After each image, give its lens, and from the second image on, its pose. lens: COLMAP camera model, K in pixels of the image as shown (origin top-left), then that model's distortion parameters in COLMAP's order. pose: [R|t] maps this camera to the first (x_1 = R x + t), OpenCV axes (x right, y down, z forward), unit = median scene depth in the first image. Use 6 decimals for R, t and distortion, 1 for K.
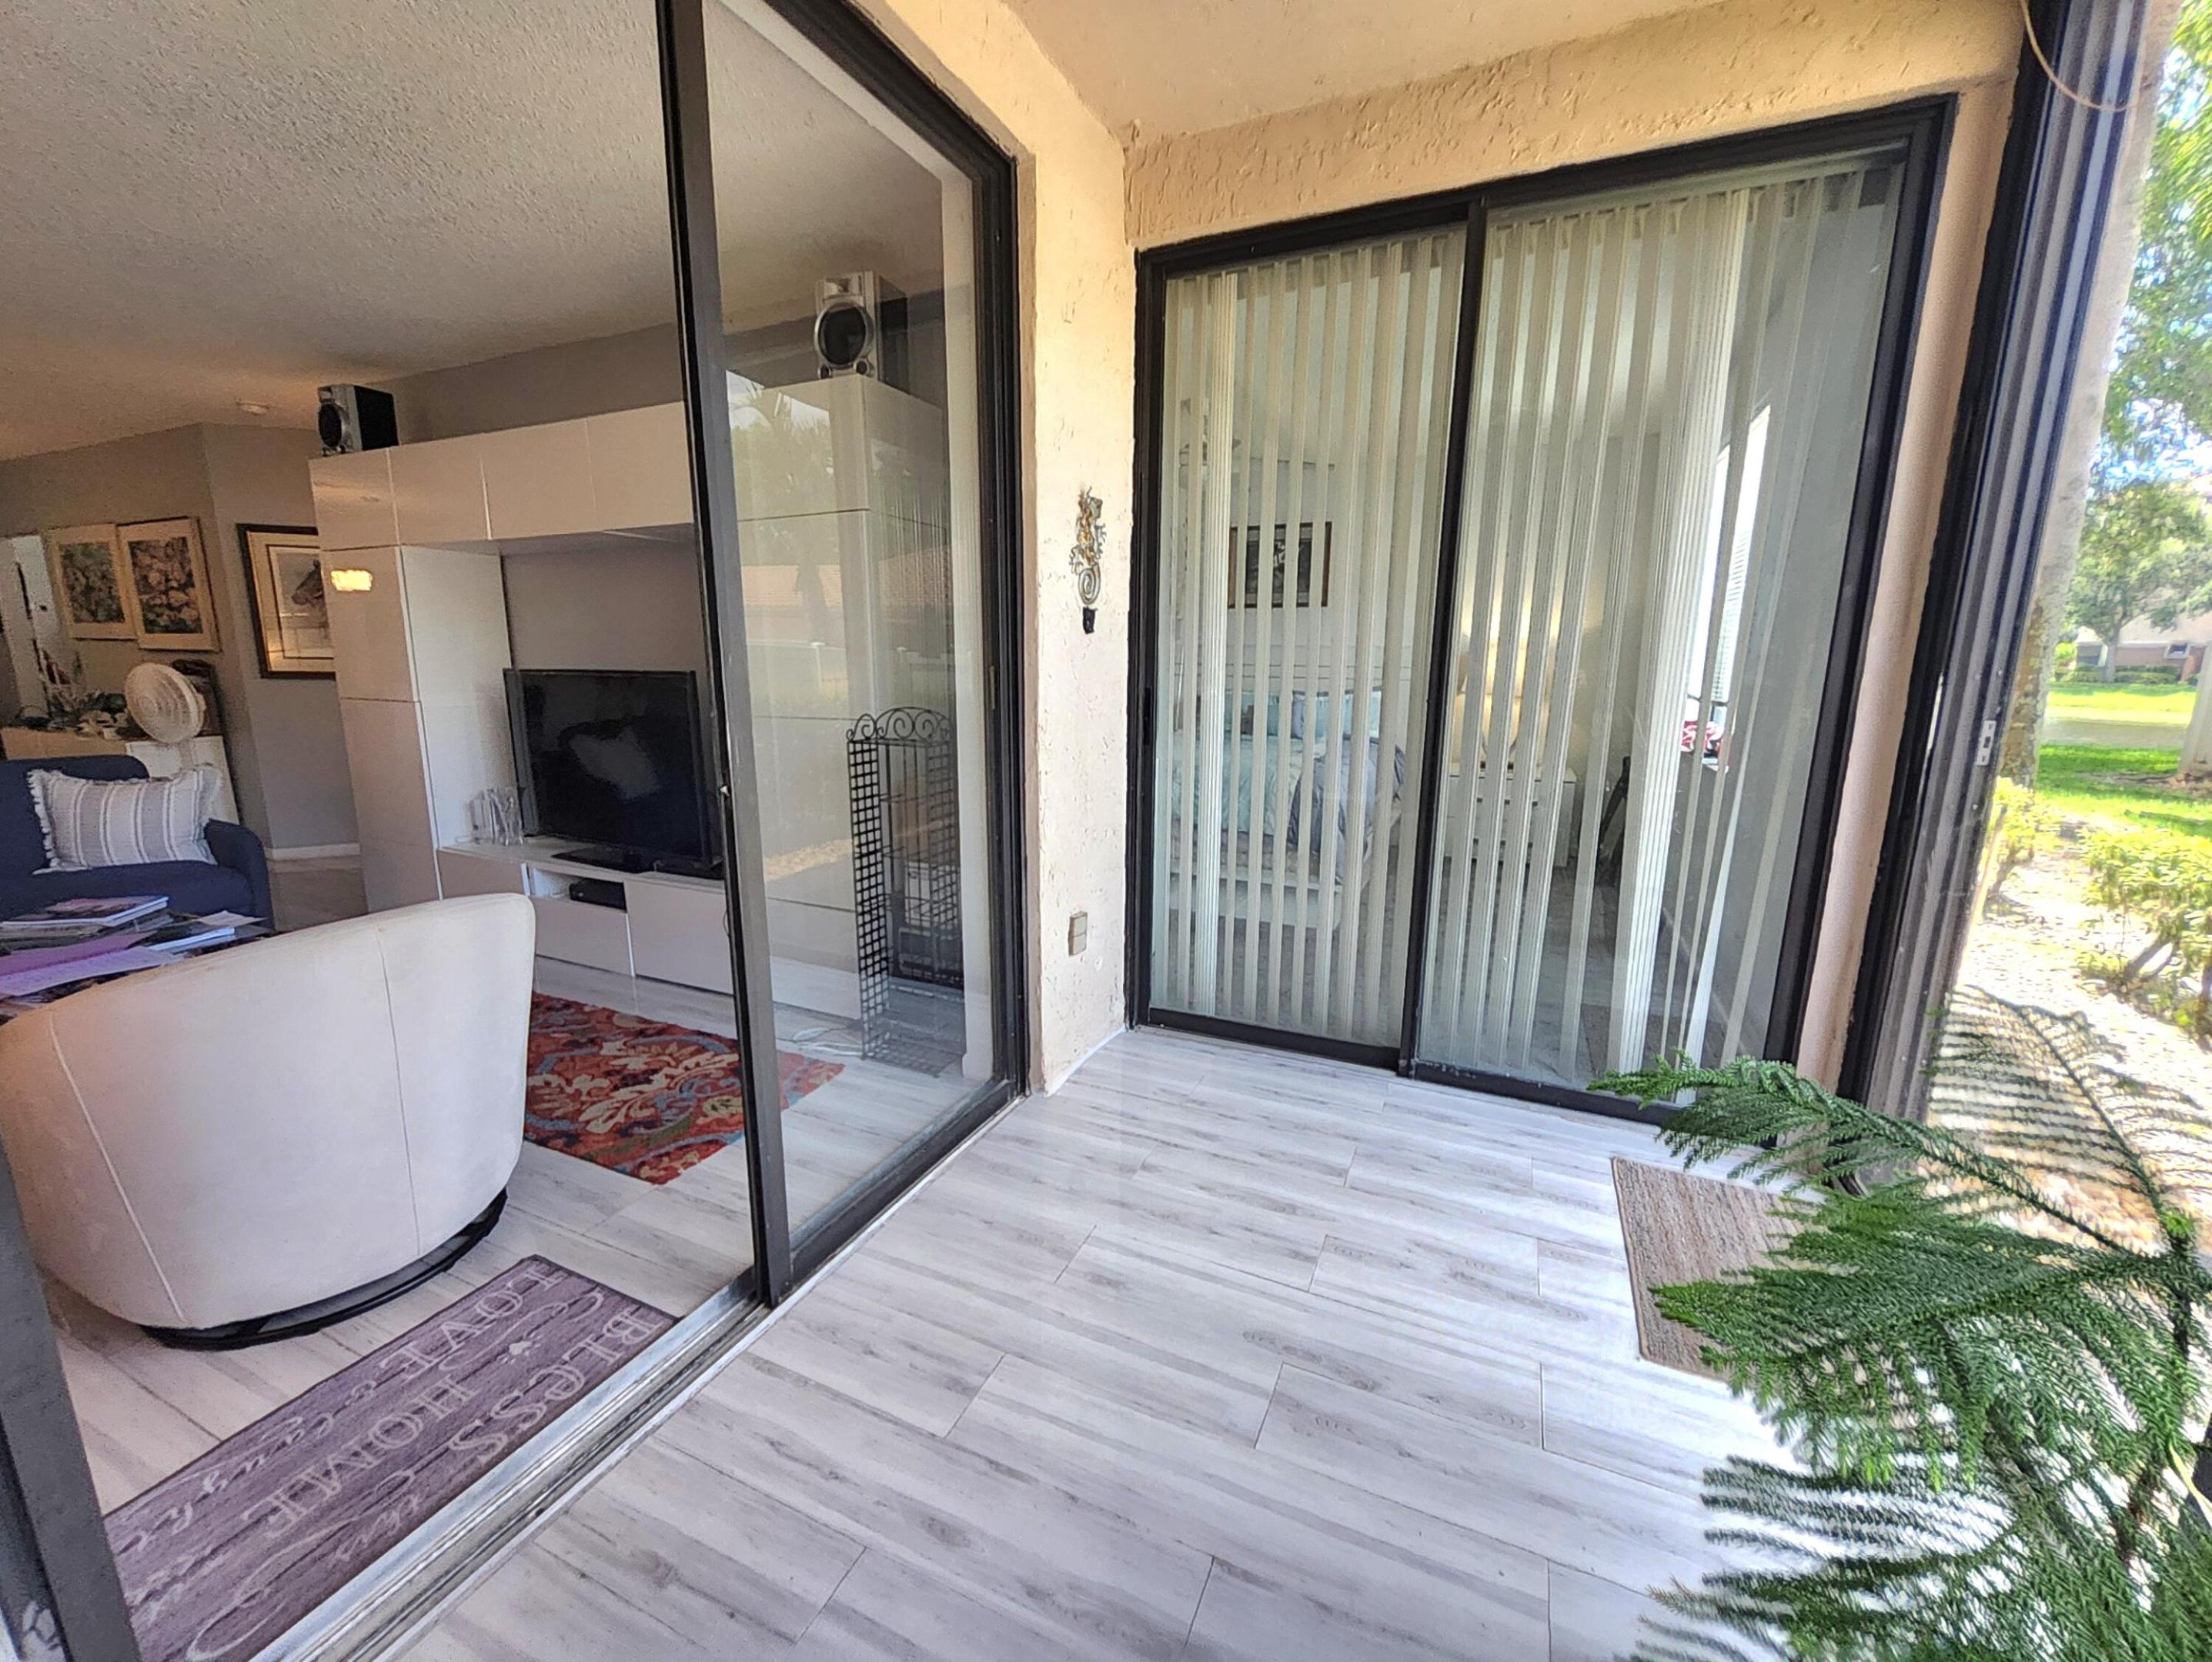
lens RADIAL K [[890.7, 0, 1106.0], [0, 890.7, 831.0], [0, 0, 1]] dist [-0.012312, -0.000172]
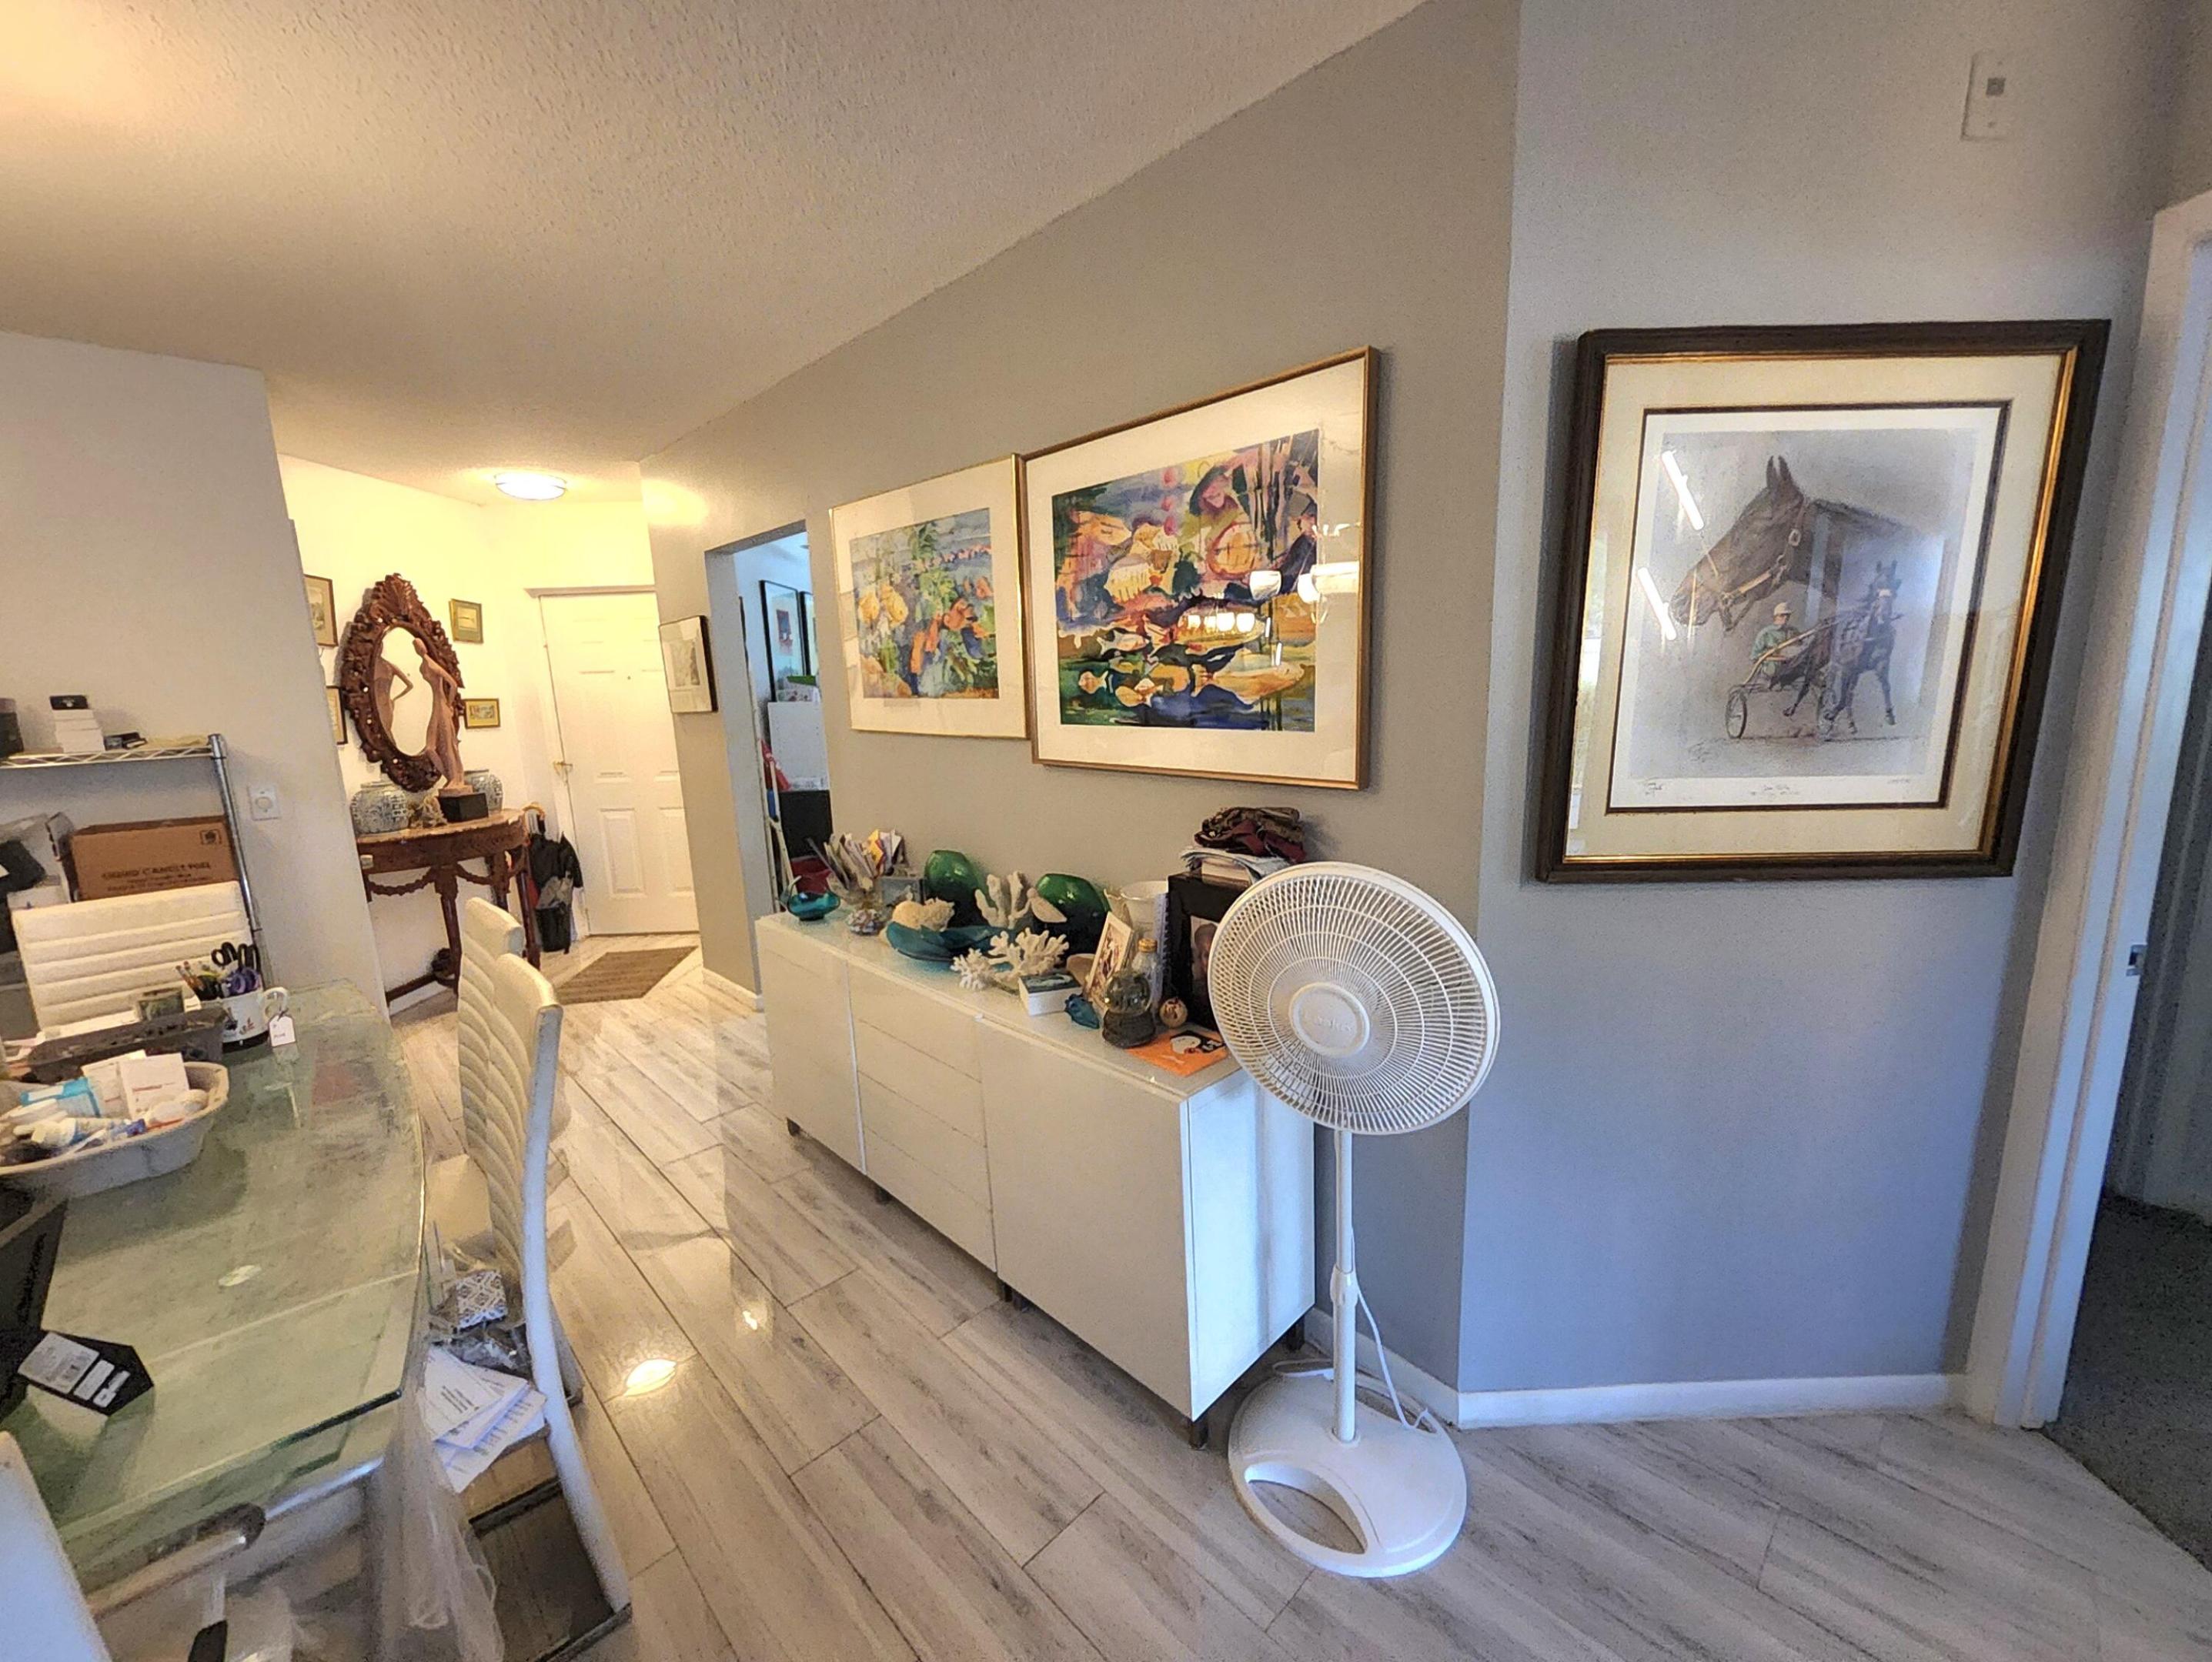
lens RADIAL K [[876.4, 0, 1106.0], [0, 876.4, 831.0], [0, 0, 1]] dist [0.000573, 0.000146]
pose [[0.928195, 0.025451, -0.371222, -0.986381], [-0.033701, 0.999308, -0.015751, -0.181453], [0.370564, 0.027130, 0.928411, 0.674583]]
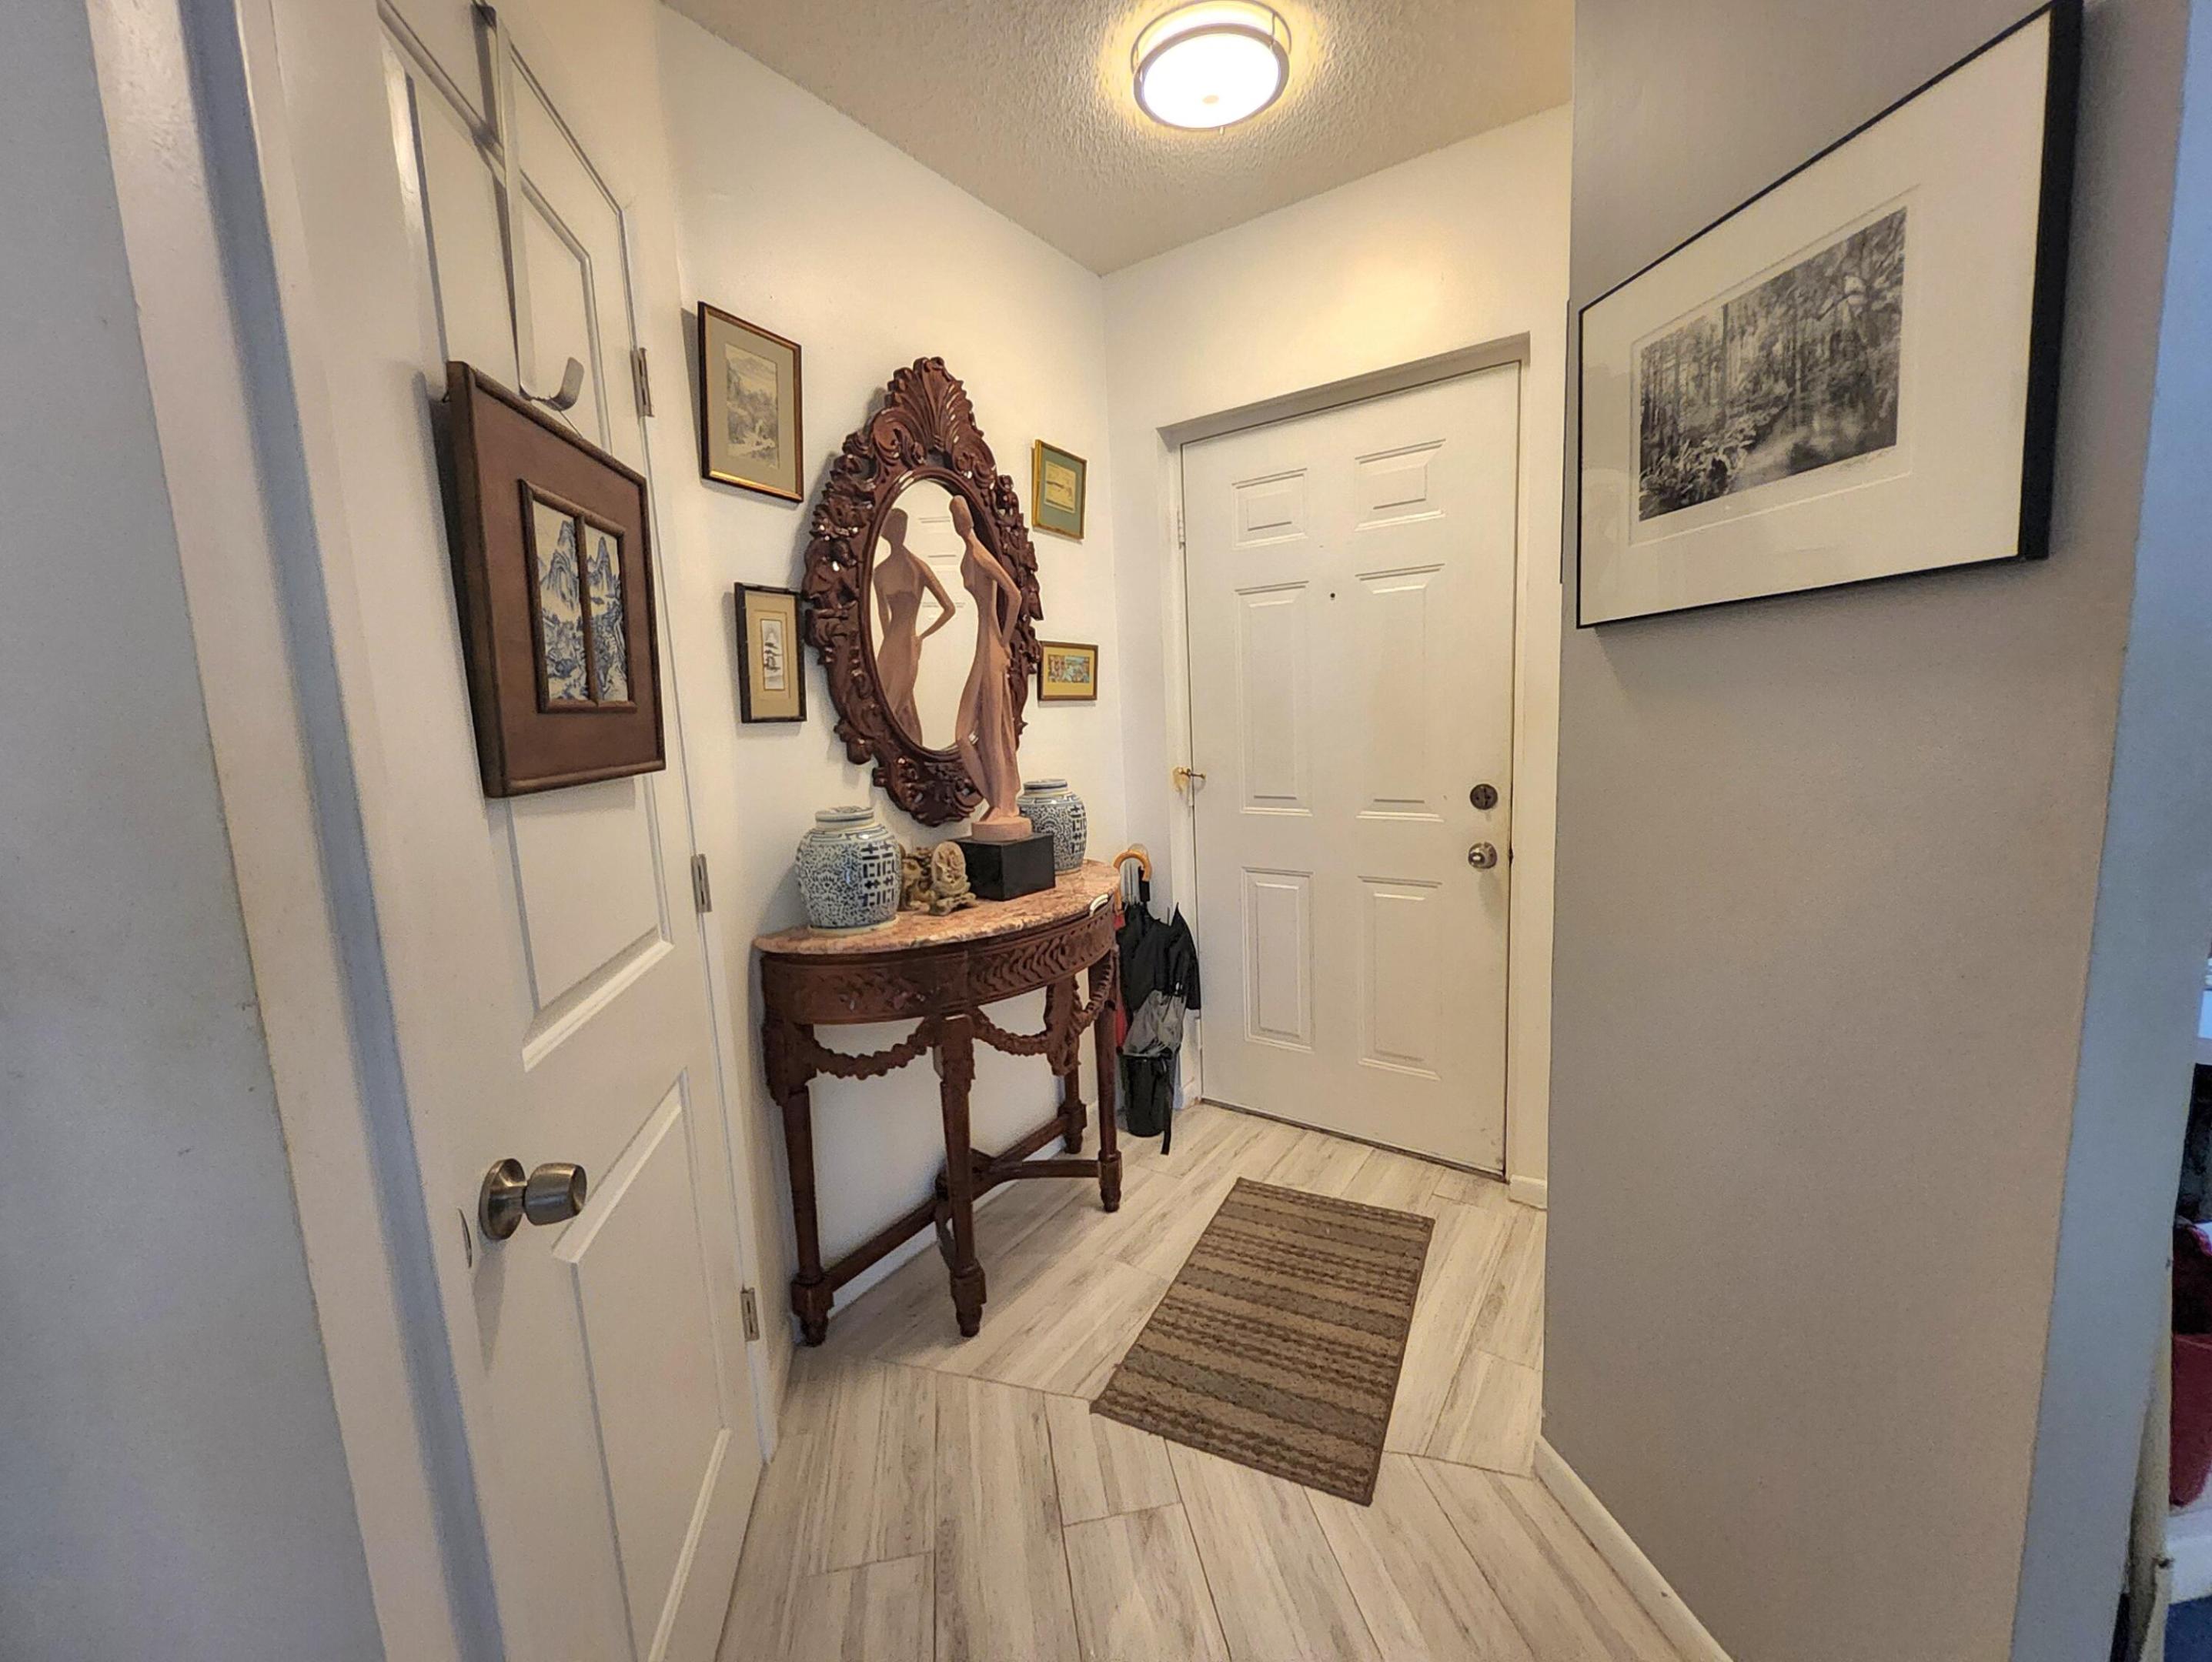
lens RADIAL K [[876.4, 0, 1106.0], [0, 876.4, 831.0], [0, 0, 1]] dist [0.000573, 0.000146]
pose [[0.552427, 0.096381, -0.827971, -1.361270], [-0.123808, 0.991763, 0.032842, -0.215175], [0.824316, 0.084366, 0.559809, 0.929135]]
